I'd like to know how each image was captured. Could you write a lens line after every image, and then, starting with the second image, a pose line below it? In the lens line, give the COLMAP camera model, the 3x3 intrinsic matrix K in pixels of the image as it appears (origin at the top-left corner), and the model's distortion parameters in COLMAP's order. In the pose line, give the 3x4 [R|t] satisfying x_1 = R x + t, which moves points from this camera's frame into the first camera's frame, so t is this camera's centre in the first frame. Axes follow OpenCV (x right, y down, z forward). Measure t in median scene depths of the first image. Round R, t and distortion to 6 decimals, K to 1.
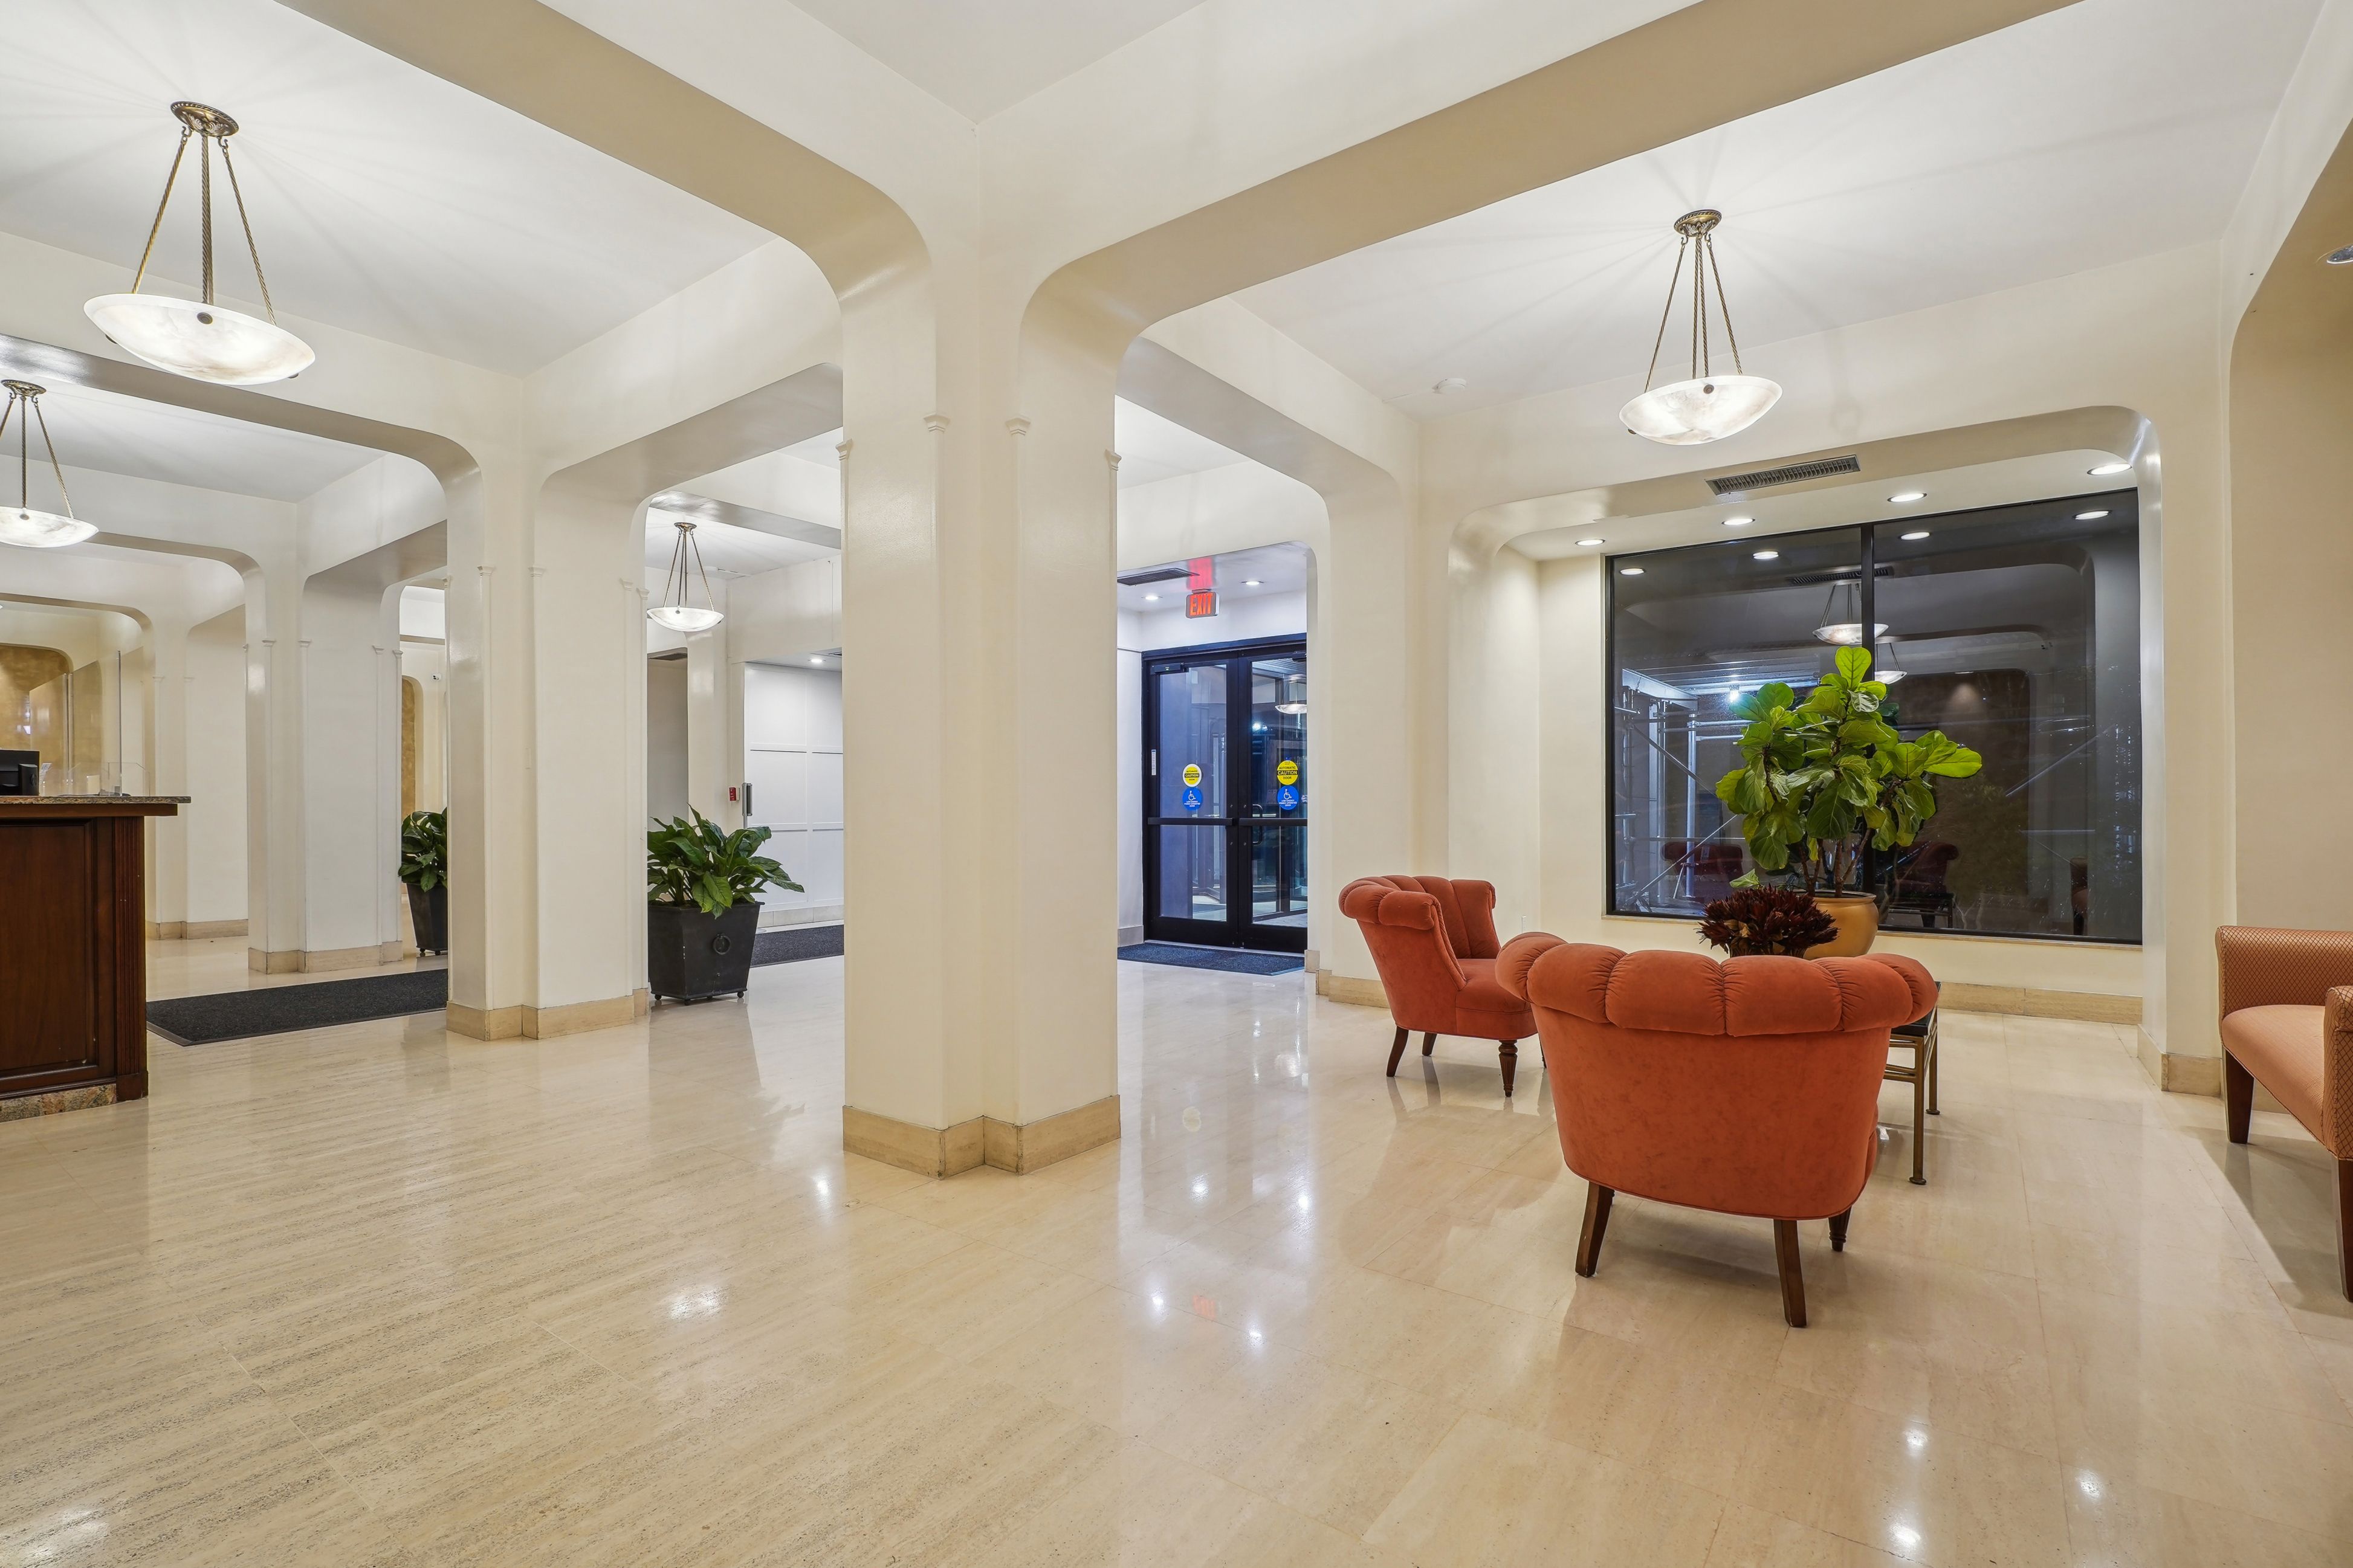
lens RADIAL K [[1078.9, 0, 1174.4], [0, 1078.9, 779.3], [0, 0, 1]] dist [-0.008389, -0.000420]
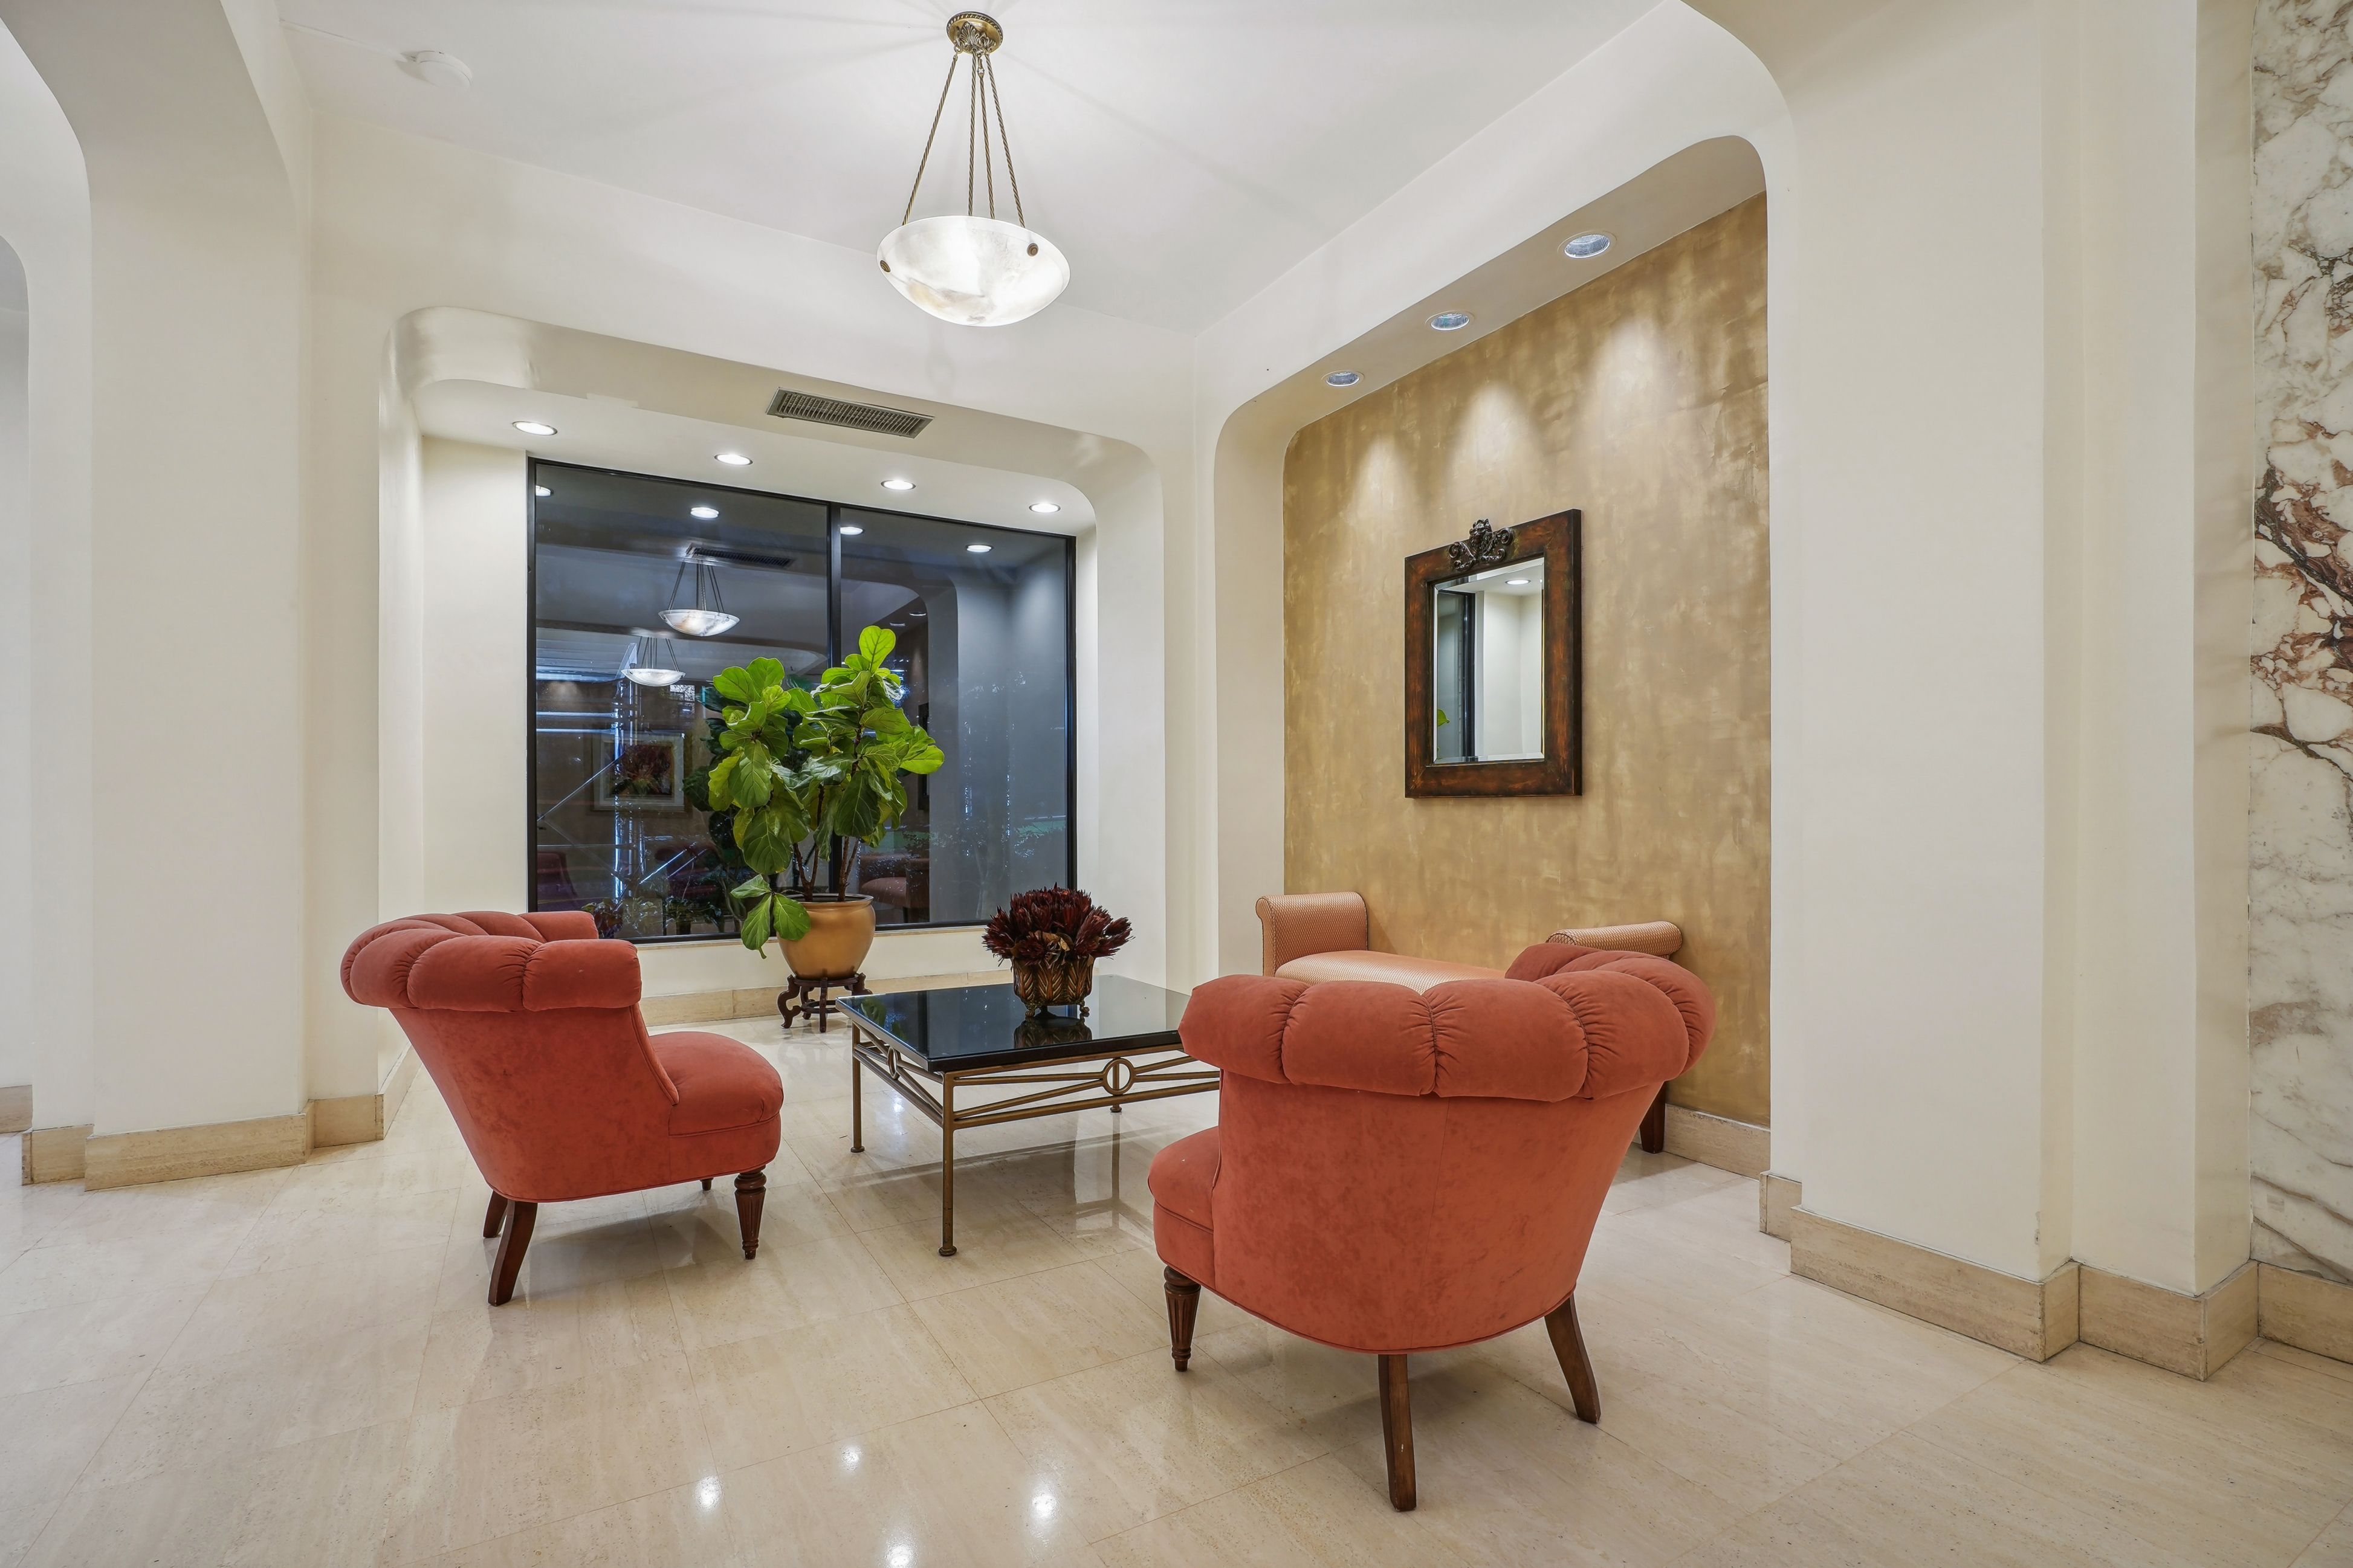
lens RADIAL K [[1065.6, 0, 1170.2], [0, 1065.6, 793.1], [0, 0, 1]] dist [-0.009723, 0.000489]
pose [[0.390582, 0.021313, 0.920321, -0.109512], [-0.023714, 0.999633, -0.013085, 0.025228], [-0.920262, -0.016714, 0.390945, 0.403759]]
